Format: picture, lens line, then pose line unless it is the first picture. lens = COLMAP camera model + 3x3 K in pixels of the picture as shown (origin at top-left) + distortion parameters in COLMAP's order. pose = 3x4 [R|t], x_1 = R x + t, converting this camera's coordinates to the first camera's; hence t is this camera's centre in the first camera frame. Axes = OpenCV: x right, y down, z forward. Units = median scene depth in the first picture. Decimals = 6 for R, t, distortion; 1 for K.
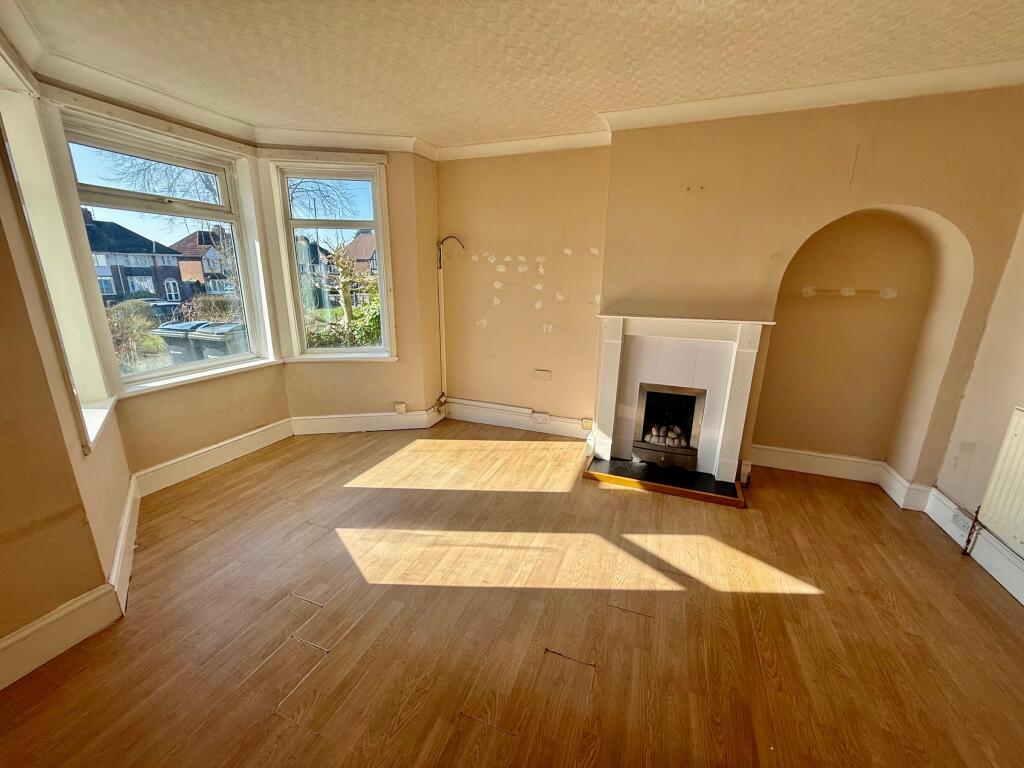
lens RADIAL K [[406.9, 0, 509.4], [0, 406.9, 384.9], [0, 0, 1]] dist [-0.001105, 0.000272]
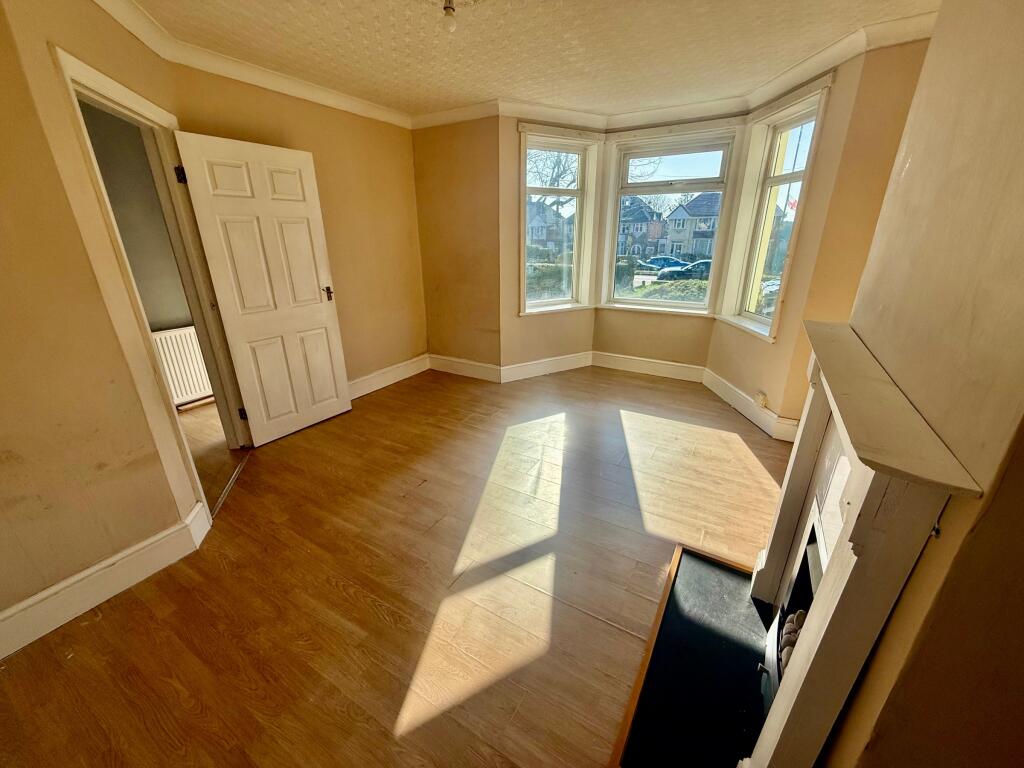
lens RADIAL K [[406.9, 0, 509.4], [0, 406.9, 384.9], [0, 0, 1]] dist [-0.001105, 0.000272]
pose [[-0.161198, 0.337791, -0.927314, 0.752371], [-0.251832, 0.894420, 0.369586, -0.191771], [0.954252, 0.293104, -0.059112, 0.702599]]
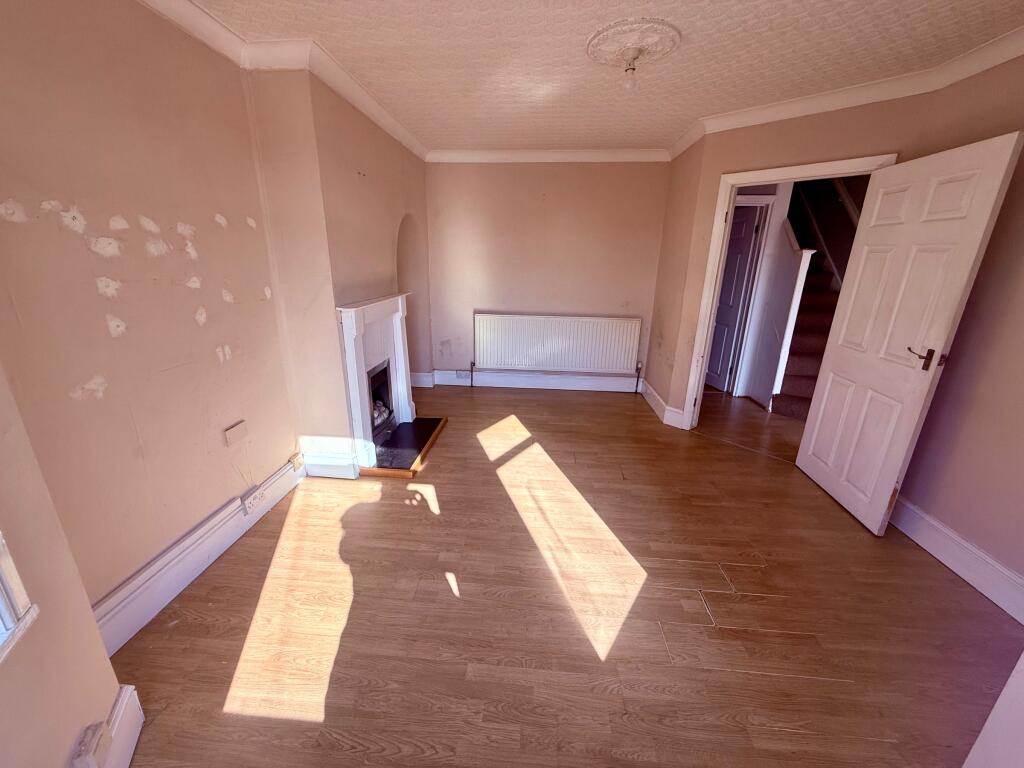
lens RADIAL K [[406.9, 0, 509.4], [0, 406.9, 384.9], [0, 0, 1]] dist [-0.001105, 0.000272]
pose [[-0.289134, -0.303574, 0.907879, -0.676288], [0.230723, 0.898330, 0.373860, -0.267769], [-0.929069, 0.317564, -0.189696, 0.906665]]
